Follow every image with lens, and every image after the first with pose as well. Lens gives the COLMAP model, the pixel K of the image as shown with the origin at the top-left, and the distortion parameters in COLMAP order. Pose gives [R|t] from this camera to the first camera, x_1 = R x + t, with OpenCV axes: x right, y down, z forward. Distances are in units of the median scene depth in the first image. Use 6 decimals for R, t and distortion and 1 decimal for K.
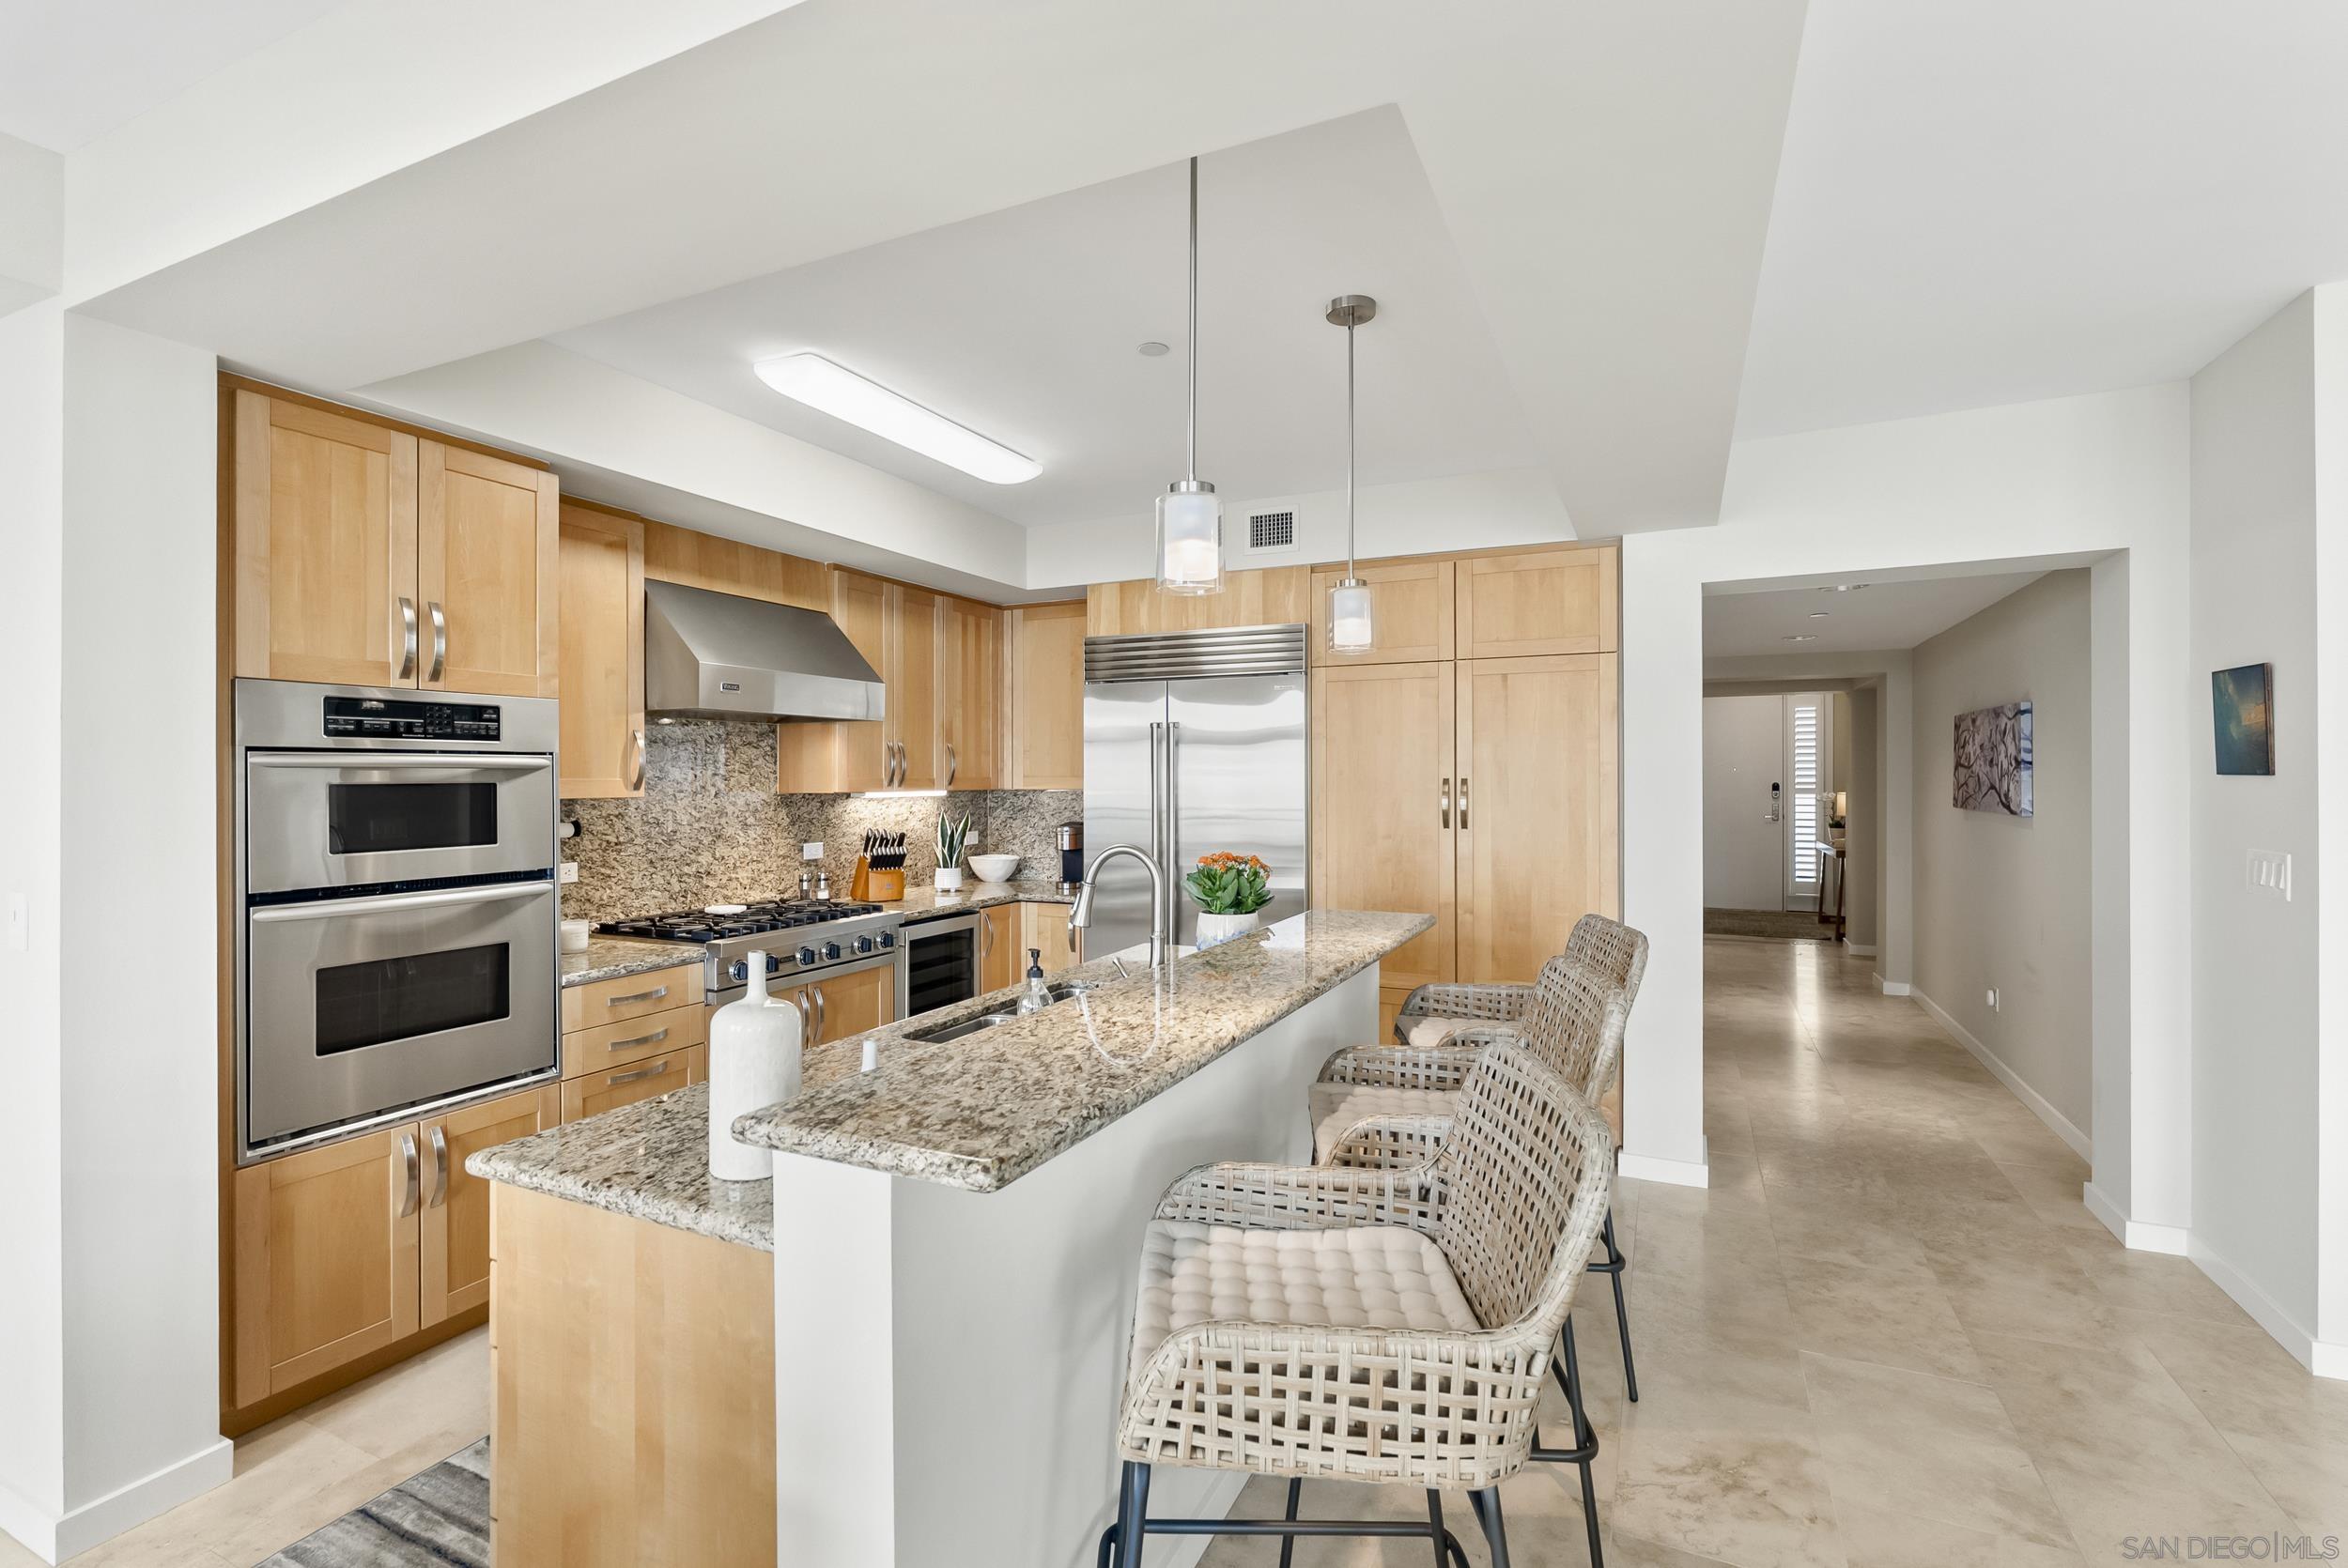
lens RADIAL K [[1061.4, 0, 1182.2], [0, 1061.4, 784.0], [0, 0, 1]] dist [-0.011583, 0.004748]
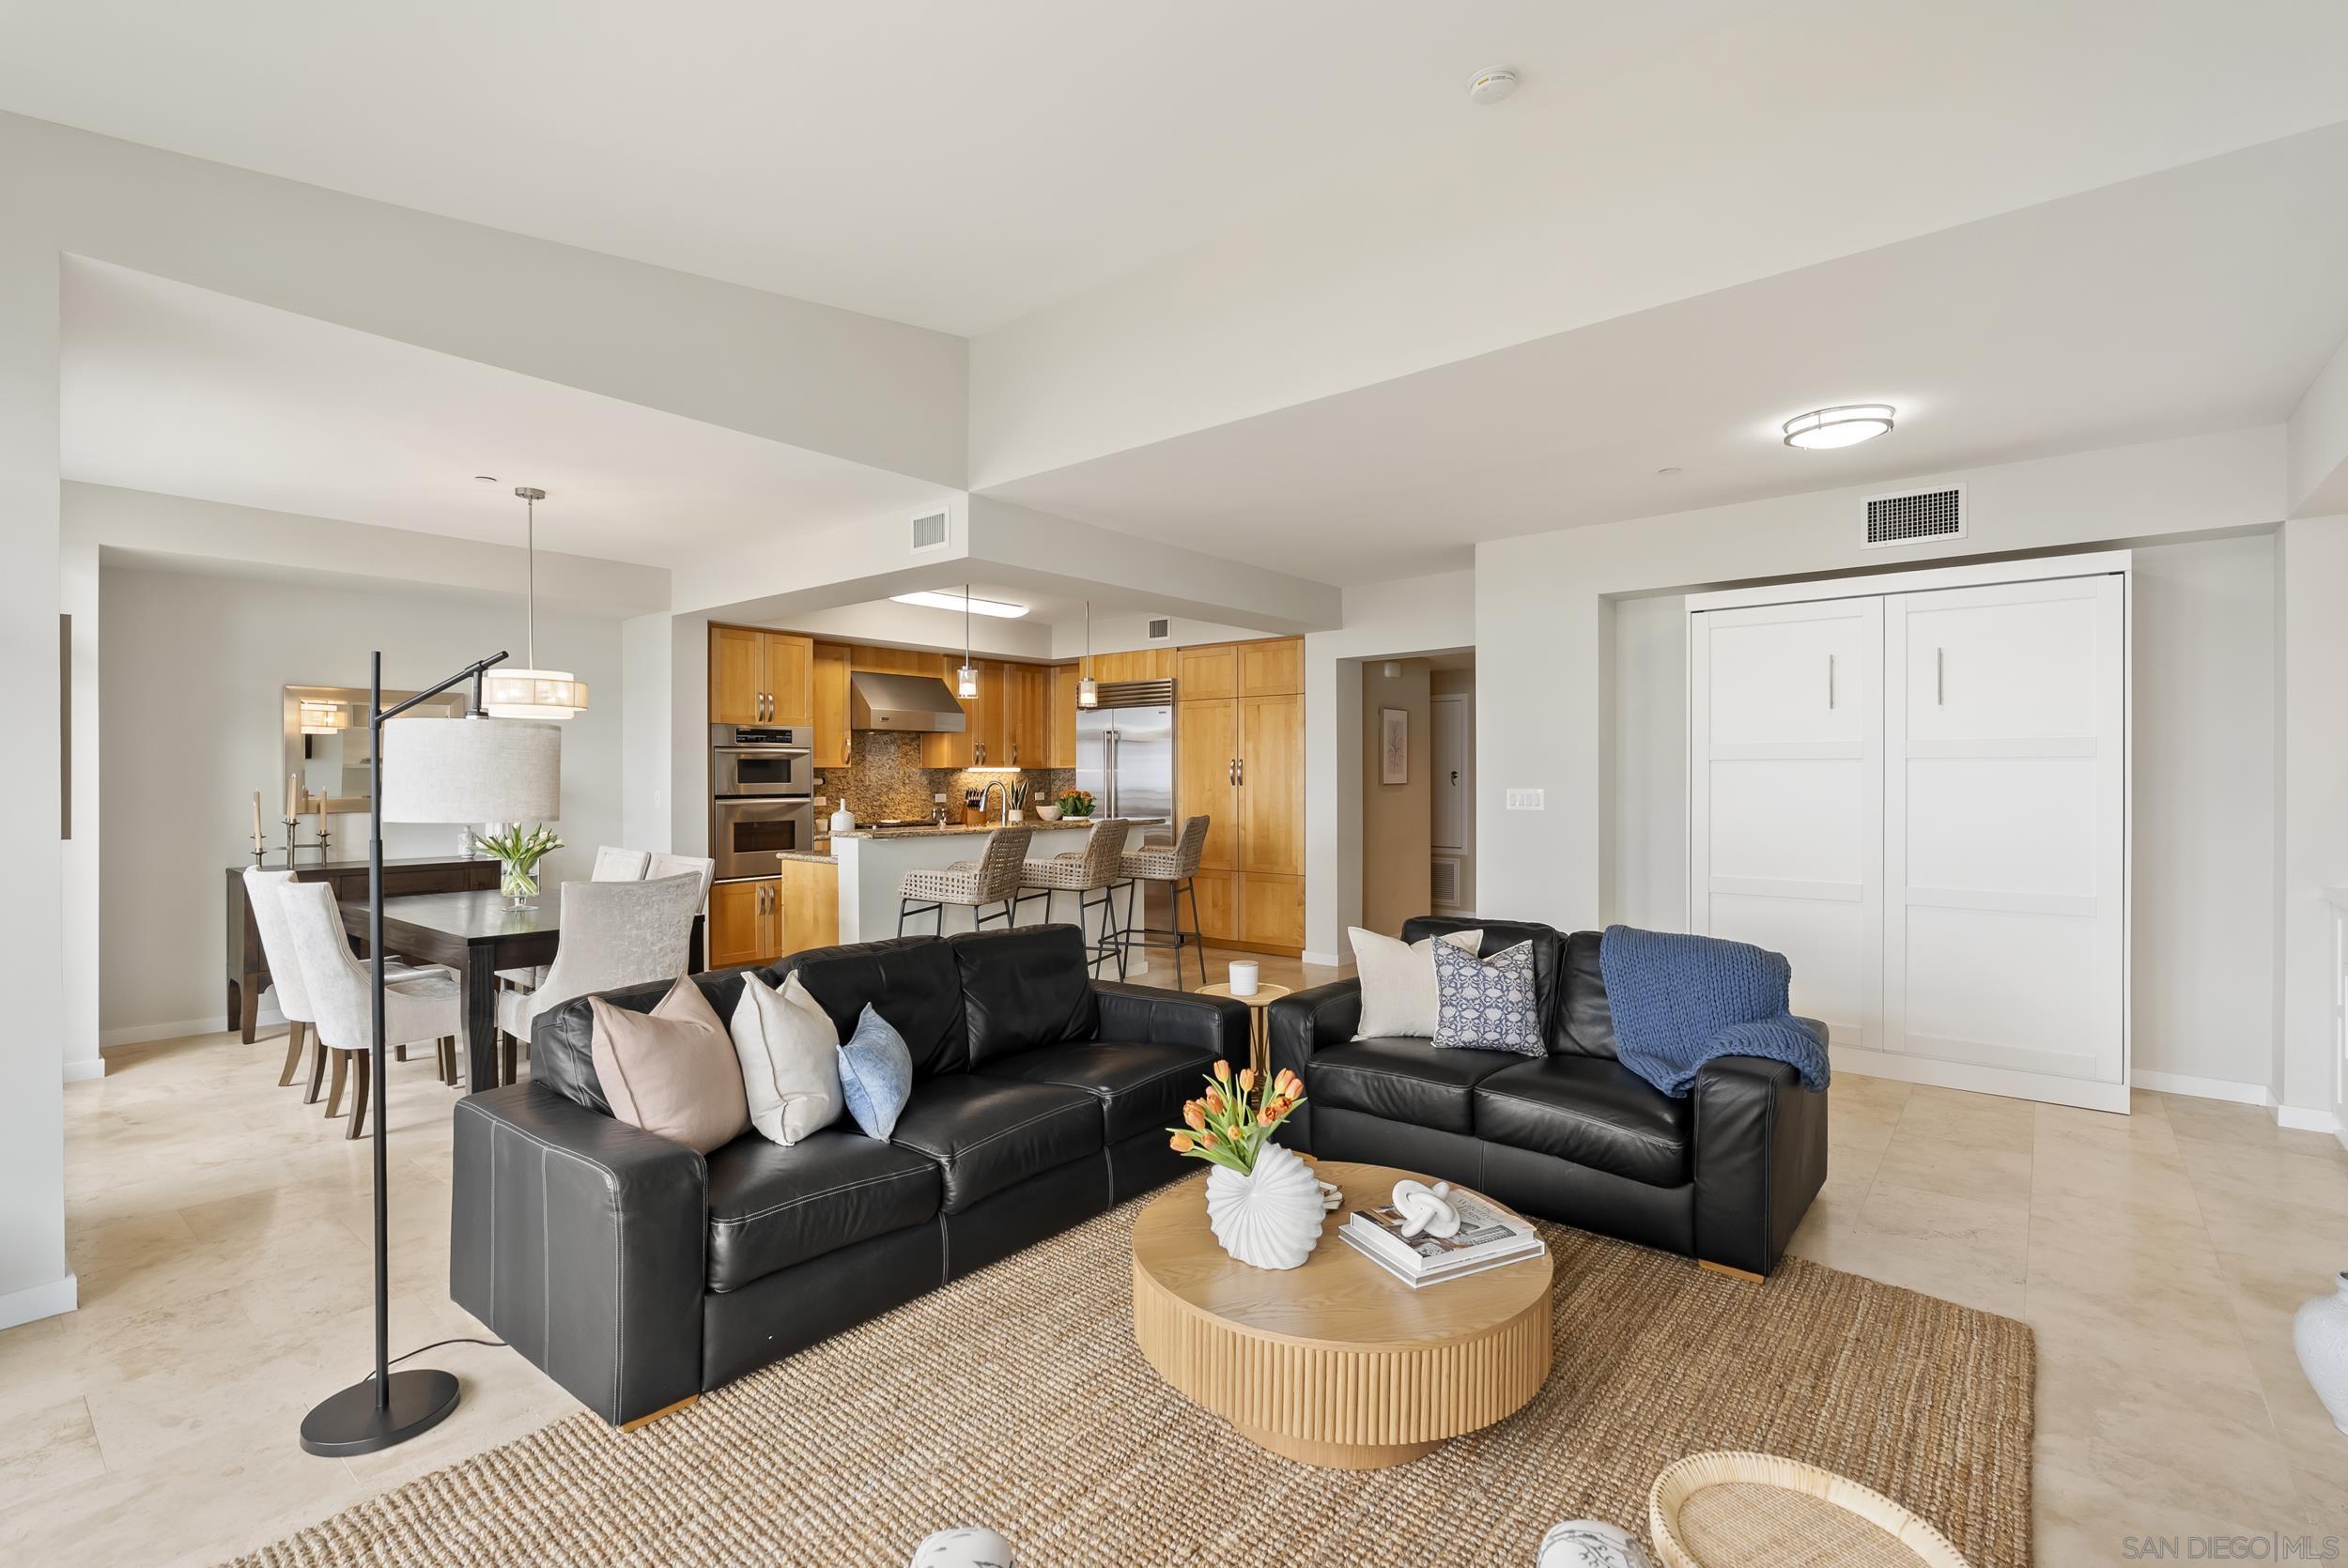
lens RADIAL K [[1061.4, 0, 1188.6], [0, 1061.4, 791.6], [0, 0, 1]] dist [-0.011583, 0.004748]
pose [[0.970630, 0.004813, -0.240530, 0.636771], [-0.002275, 0.999939, 0.010827, 0.032341], [0.240568, -0.009962, 0.970581, -0.888325]]
